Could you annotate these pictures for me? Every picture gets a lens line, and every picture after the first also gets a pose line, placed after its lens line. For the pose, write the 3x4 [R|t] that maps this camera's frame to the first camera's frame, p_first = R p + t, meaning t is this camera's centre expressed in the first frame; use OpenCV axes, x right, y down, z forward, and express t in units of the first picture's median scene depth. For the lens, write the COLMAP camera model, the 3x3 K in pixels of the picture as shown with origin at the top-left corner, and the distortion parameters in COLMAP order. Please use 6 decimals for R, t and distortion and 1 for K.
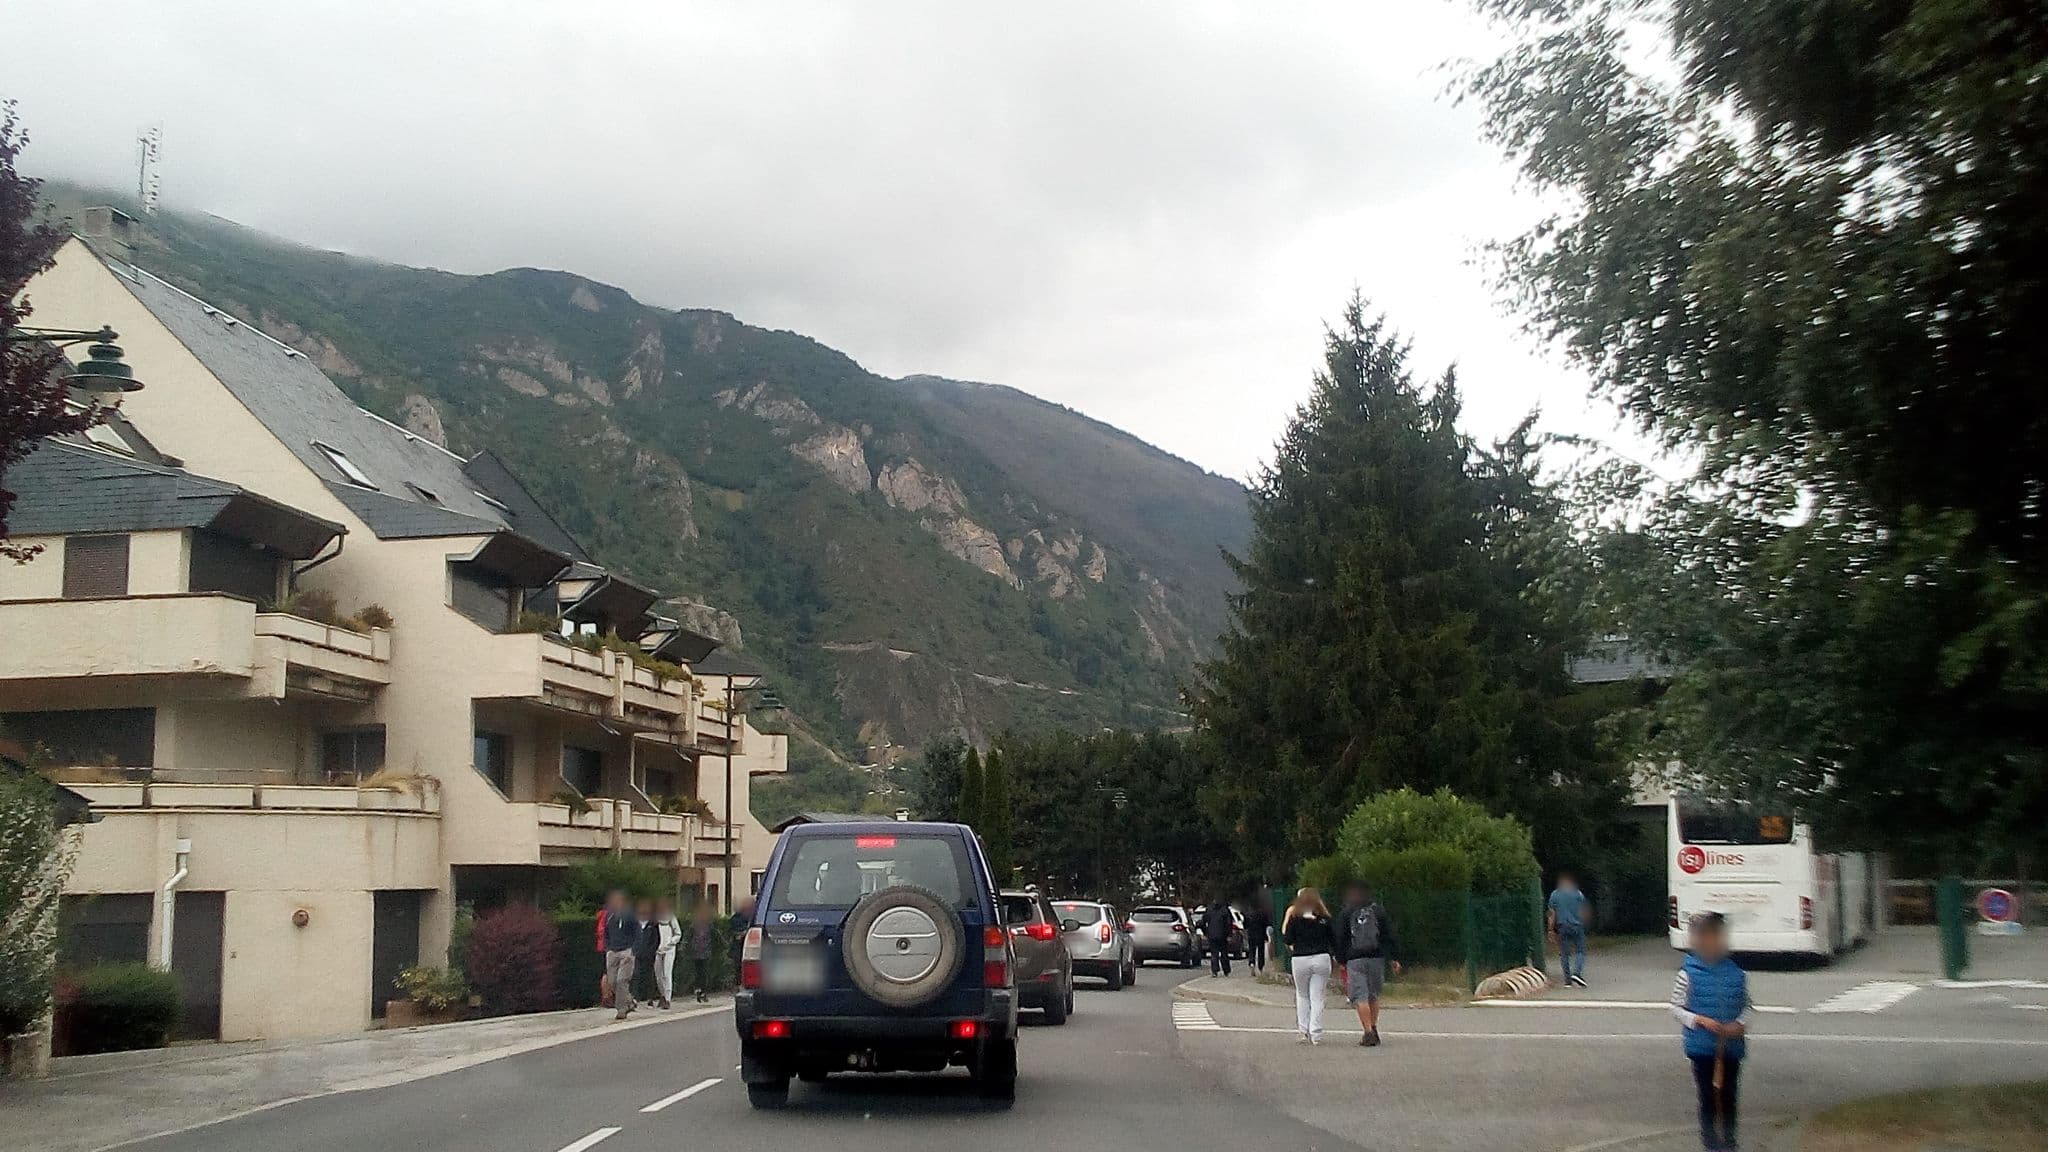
lens RADIAL K [[2264.9, 0, 1024.0], [0, 2264.9, 576.0], [0, 0, 1]] dist [-0.019777, -0.002186]
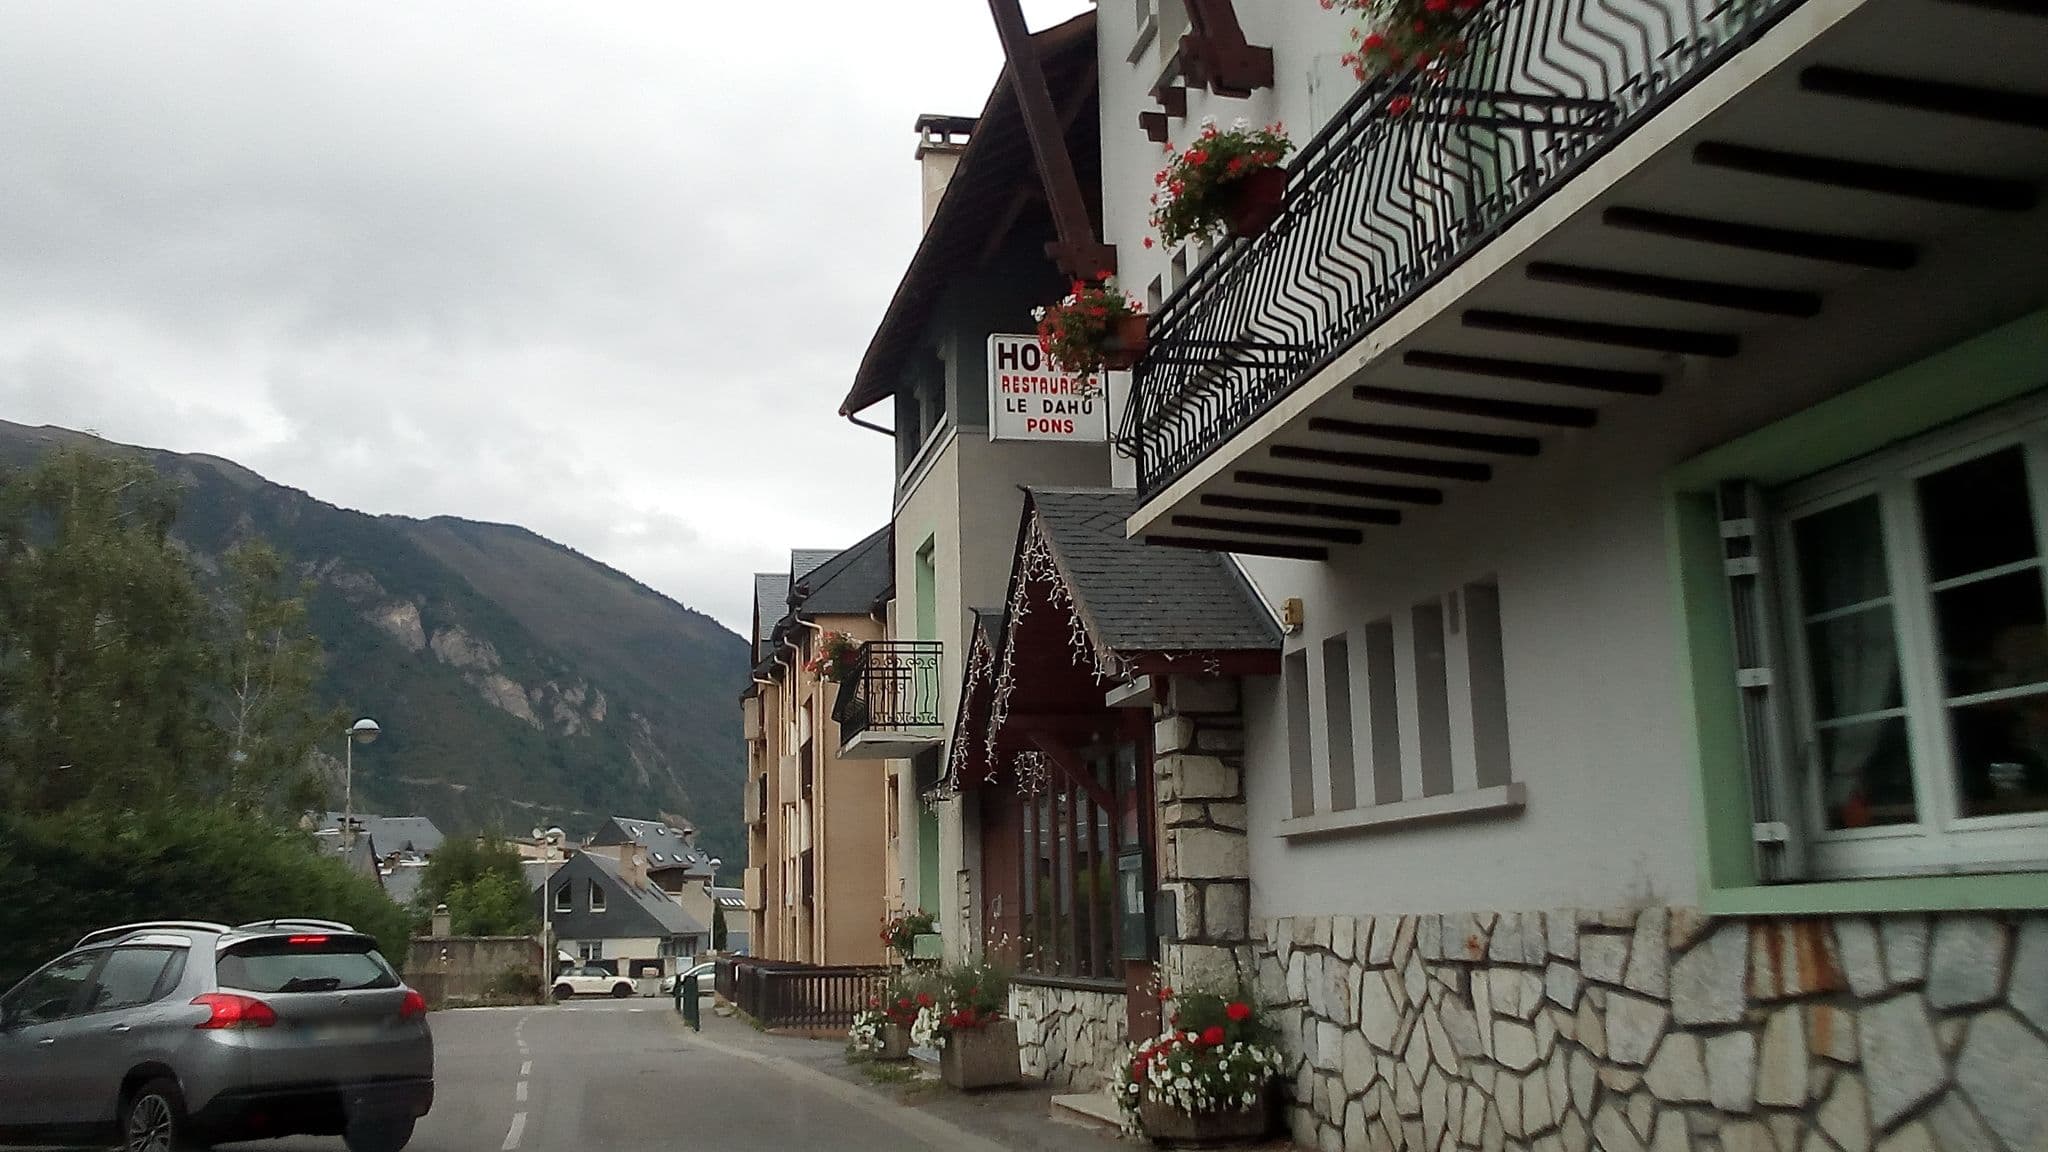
lens RADIAL K [[2264.9, 0, 1024.0], [0, 2264.9, 576.0], [0, 0, 1]] dist [-0.019777, -0.002186]
pose [[0.973161, 0.039171, 0.226767, -0.029237], [-0.032471, 0.998921, -0.033201, -0.047430], [-0.227823, 0.024946, 0.973383, -0.337785]]
